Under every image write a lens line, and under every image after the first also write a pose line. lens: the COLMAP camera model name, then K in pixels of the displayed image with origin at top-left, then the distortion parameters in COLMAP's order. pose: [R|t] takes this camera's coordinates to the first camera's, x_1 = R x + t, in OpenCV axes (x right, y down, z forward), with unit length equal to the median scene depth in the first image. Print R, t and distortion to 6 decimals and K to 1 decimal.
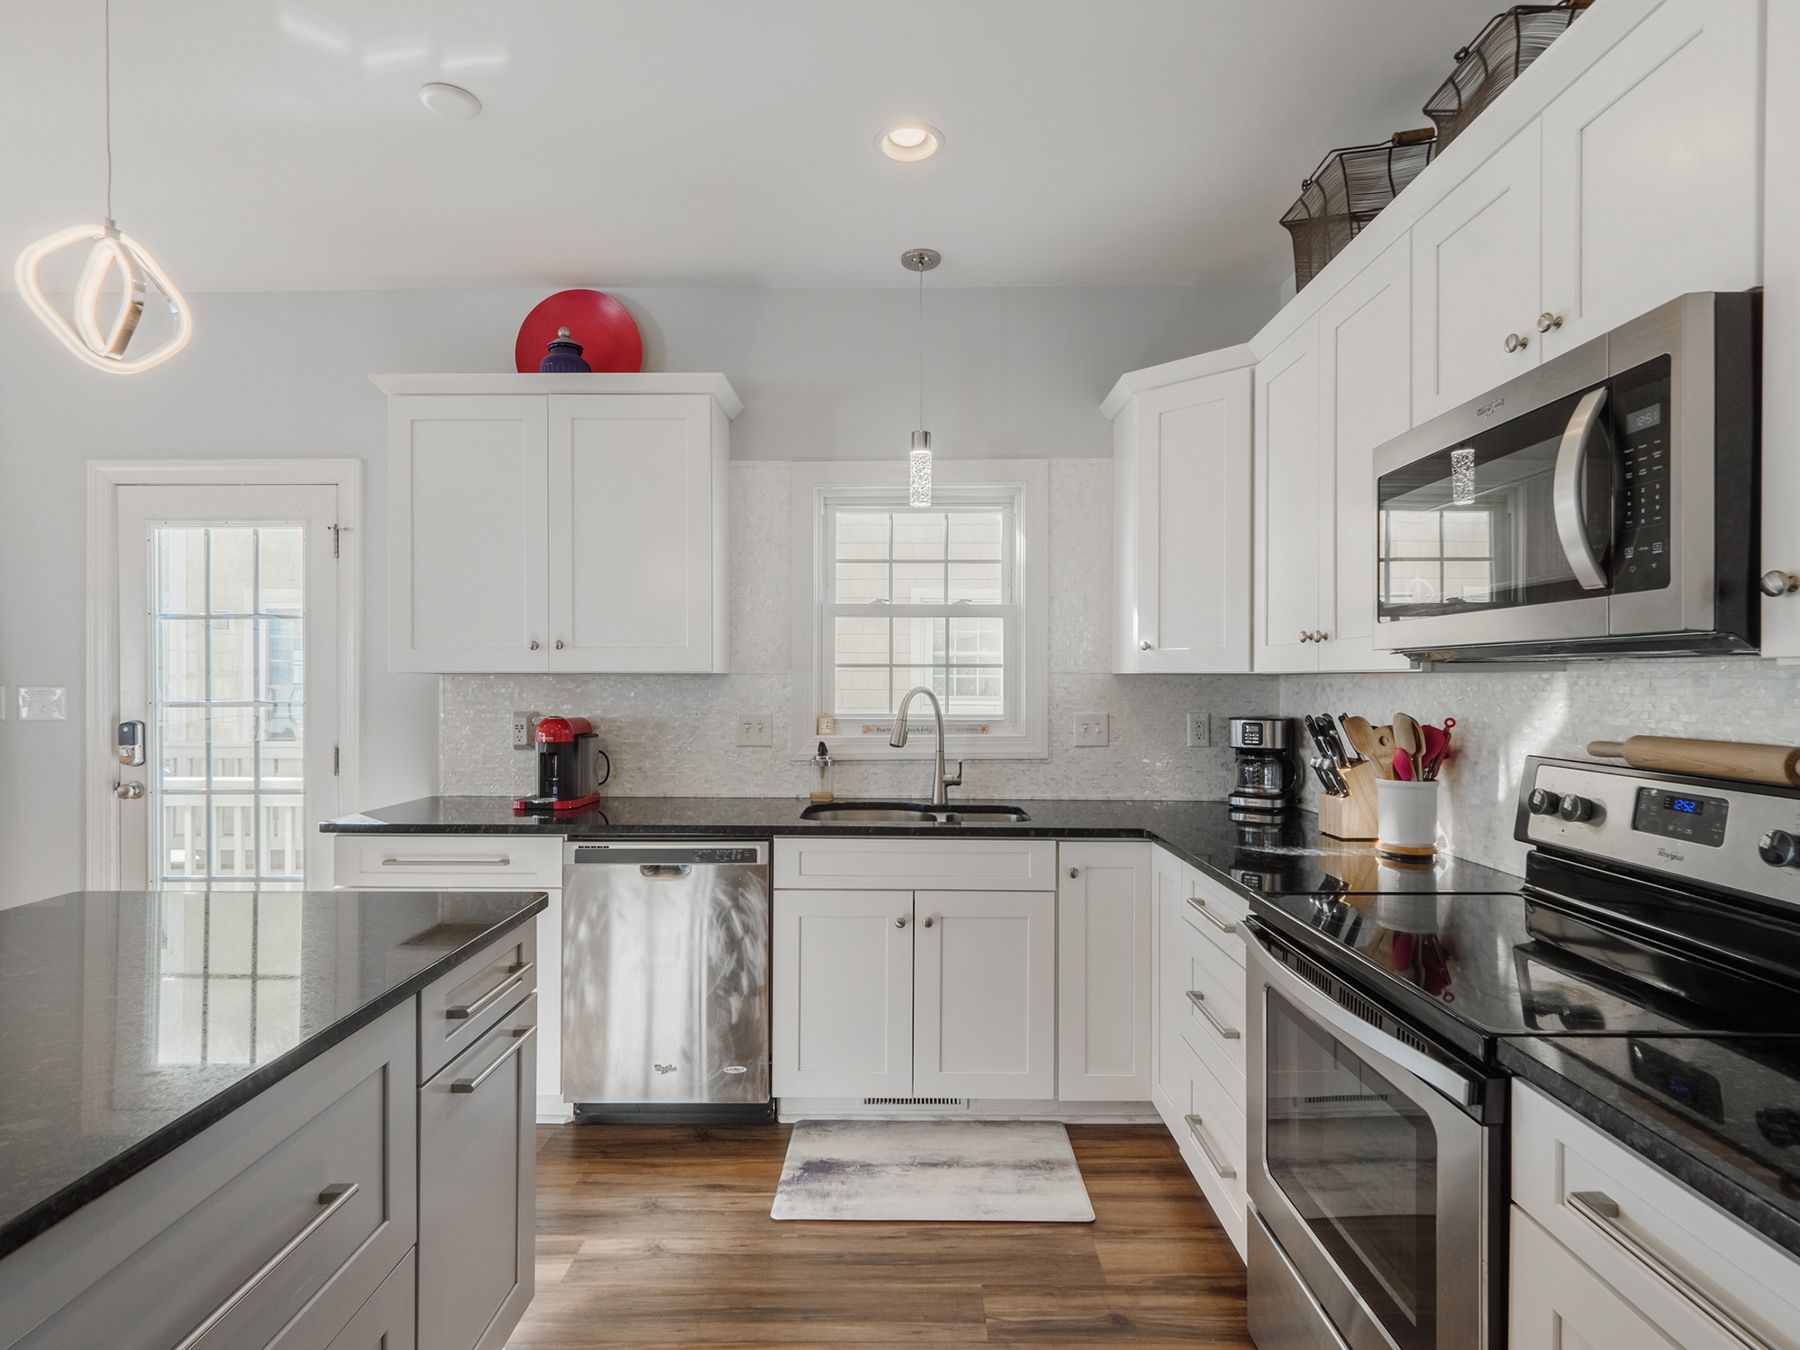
lens RADIAL K [[913.1, 0, 900.8], [0, 913.1, 685.1], [0, 0, 1]] dist [0.002531, -0.003444]
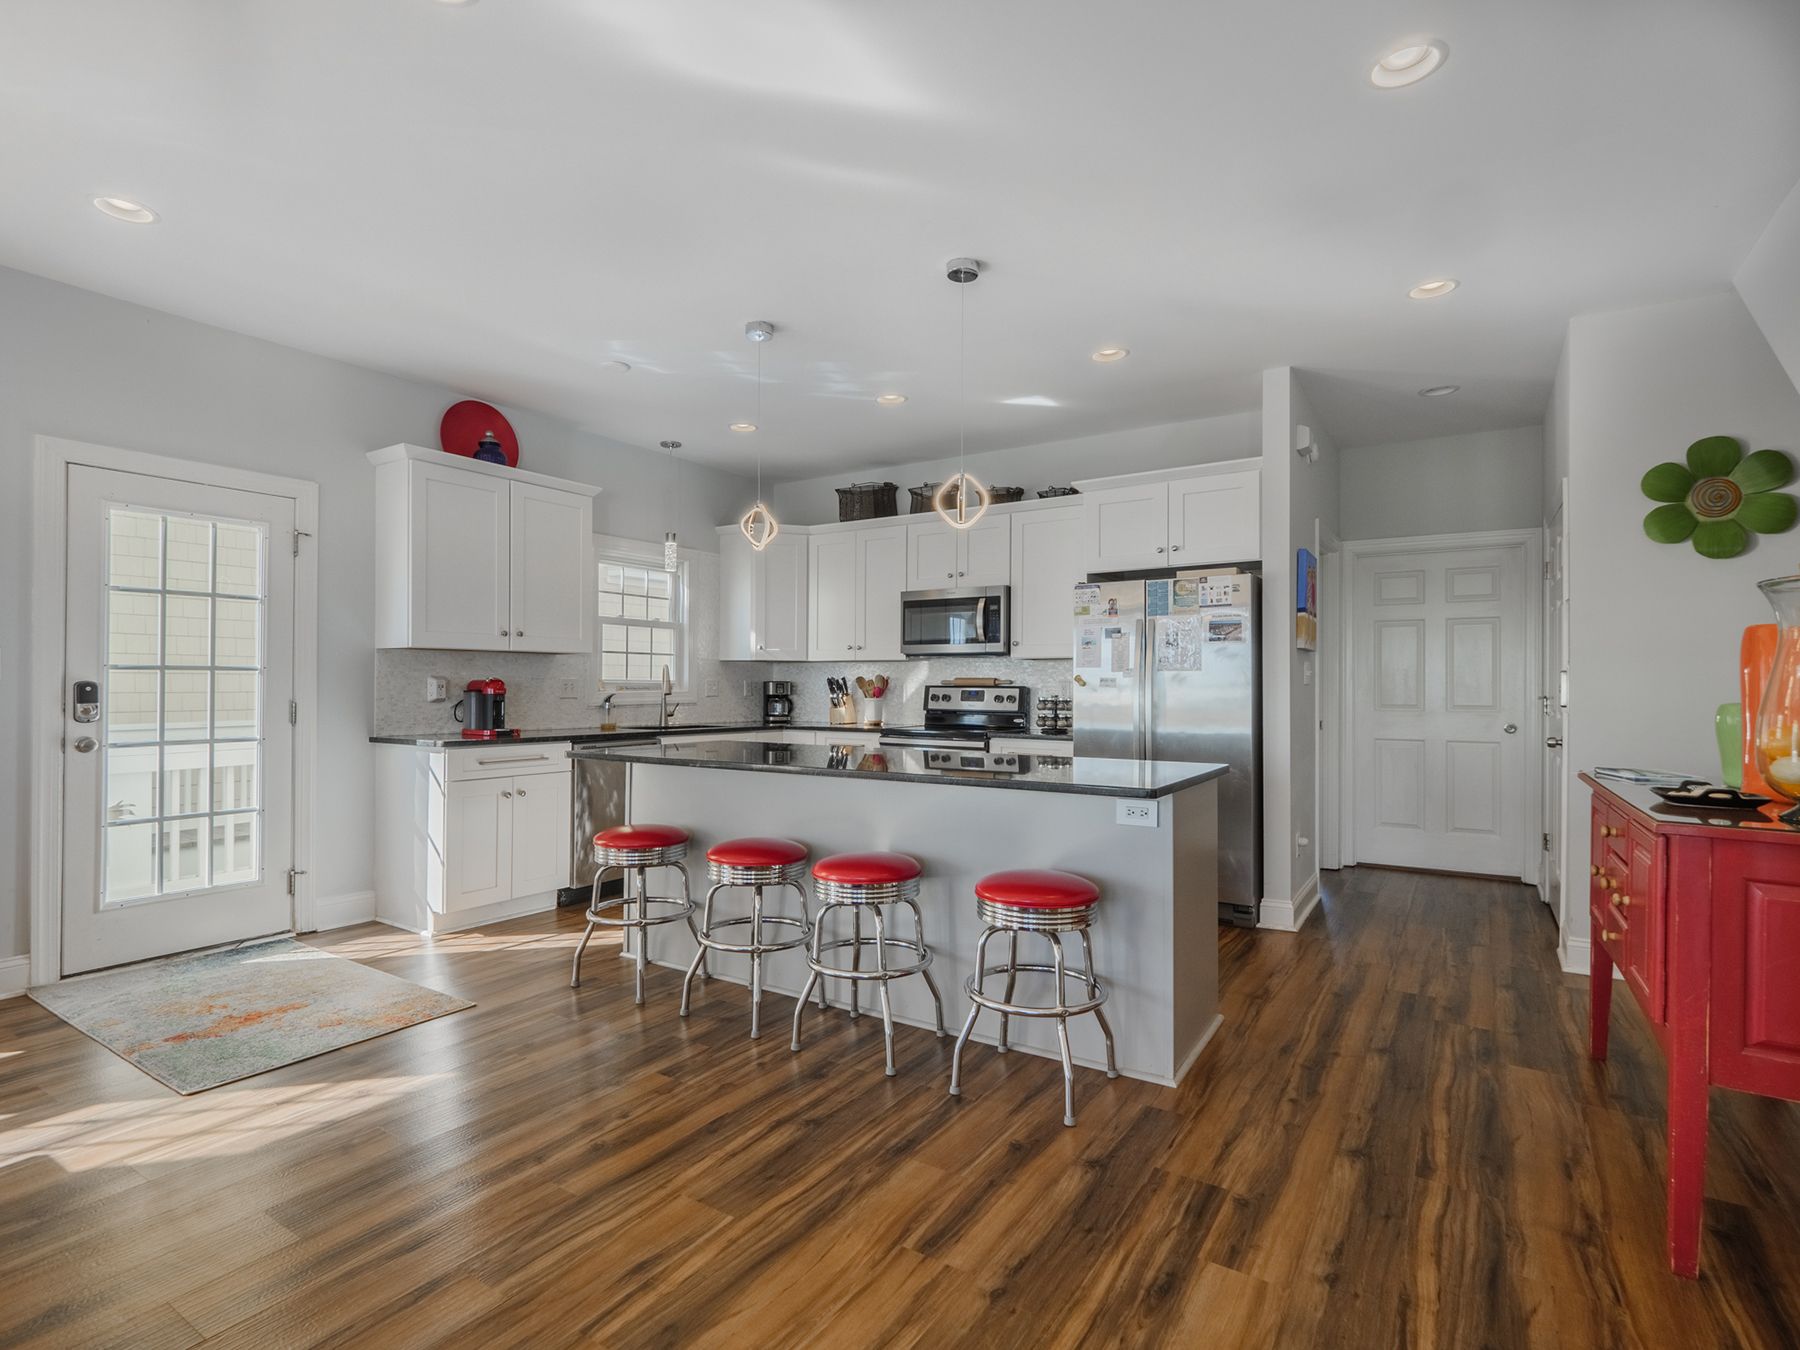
lens RADIAL K [[913.1, 0, 893.3], [0, 913.1, 672.2], [0, 0, 1]] dist [0.002531, -0.003444]
pose [[0.536860, 0.013071, 0.843570, -1.332272], [-0.000022, 0.999880, -0.015480, 0.047899], [-0.843671, 0.008292, 0.536796, -0.430664]]
